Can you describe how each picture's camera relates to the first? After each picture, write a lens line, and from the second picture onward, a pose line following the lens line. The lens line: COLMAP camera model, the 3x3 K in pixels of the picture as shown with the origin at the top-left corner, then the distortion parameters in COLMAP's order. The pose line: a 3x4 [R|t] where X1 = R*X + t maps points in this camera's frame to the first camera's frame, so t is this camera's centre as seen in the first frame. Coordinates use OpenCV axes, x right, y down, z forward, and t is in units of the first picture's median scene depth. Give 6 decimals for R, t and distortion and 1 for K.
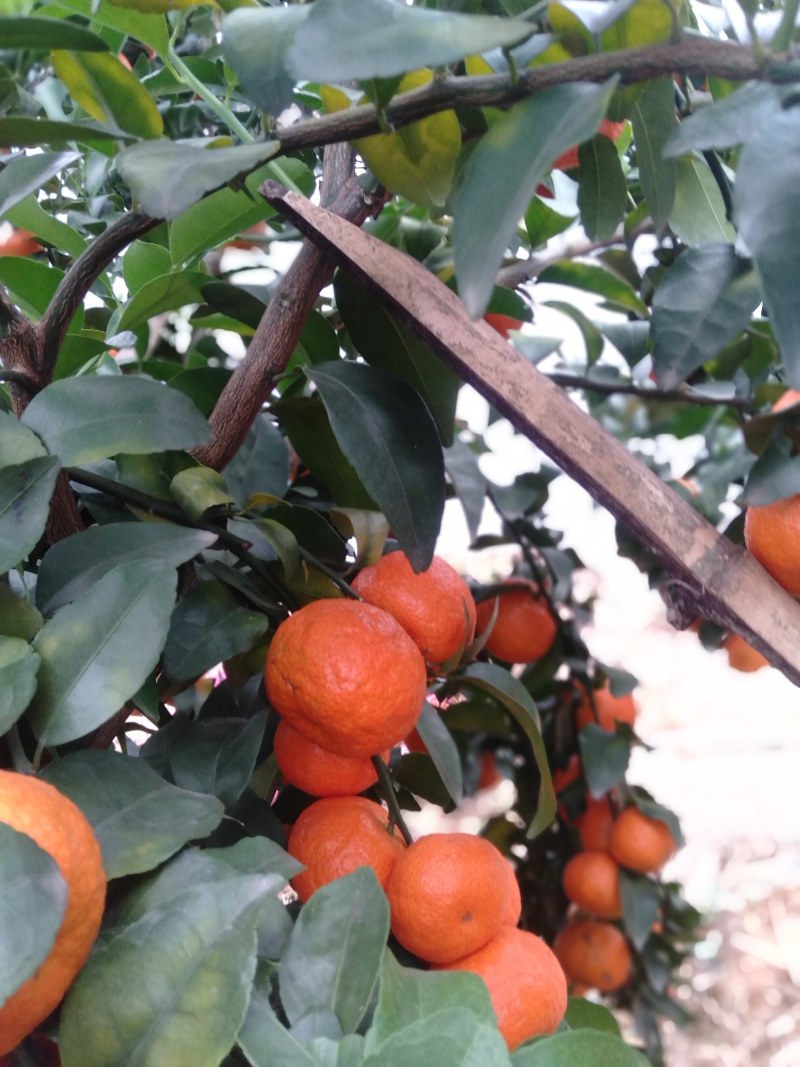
lens RADIAL K [[1001.3, 0, 400.0], [0, 1001.3, 533.5], [0, 0, 1]] dist [0.008310, 0.016194]
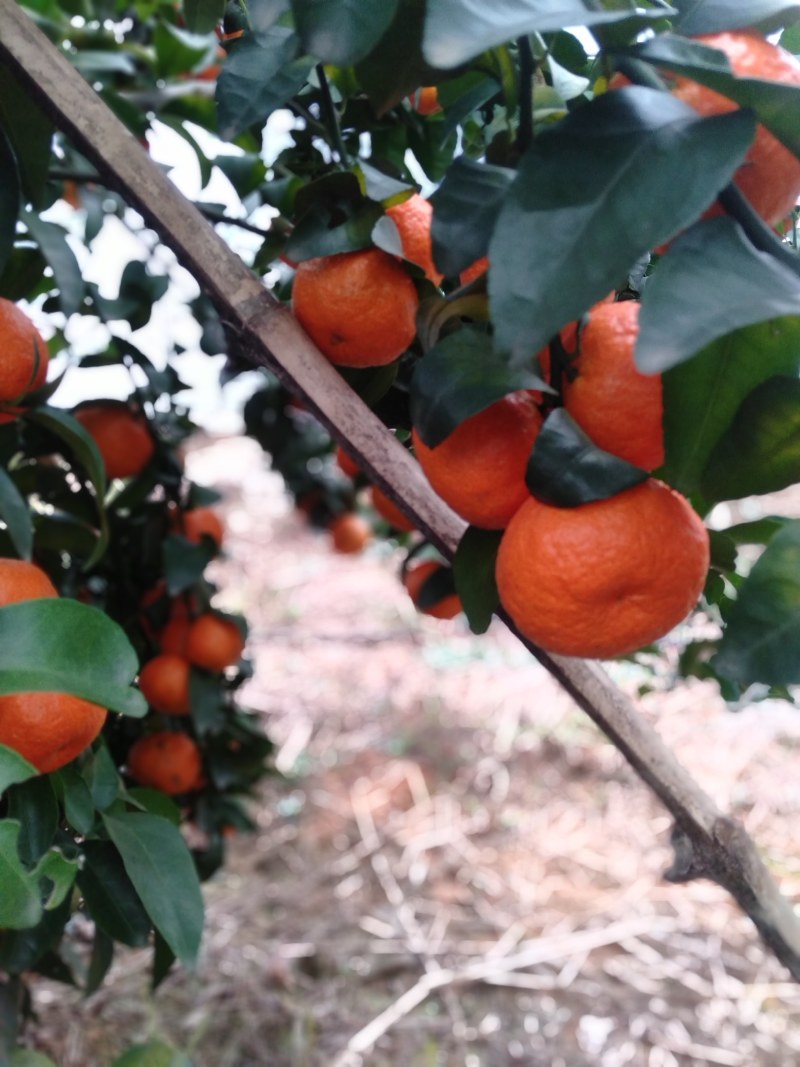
lens RADIAL K [[1001.3, 0, 400.0], [0, 1001.3, 533.5], [0, 0, 1]] dist [0.008310, 0.016194]
pose [[0.937454, 0.071635, 0.340660, 0.090989], [-0.092449, 0.994689, 0.045244, 0.216120], [-0.335610, -0.073907, 0.939097, -0.159744]]
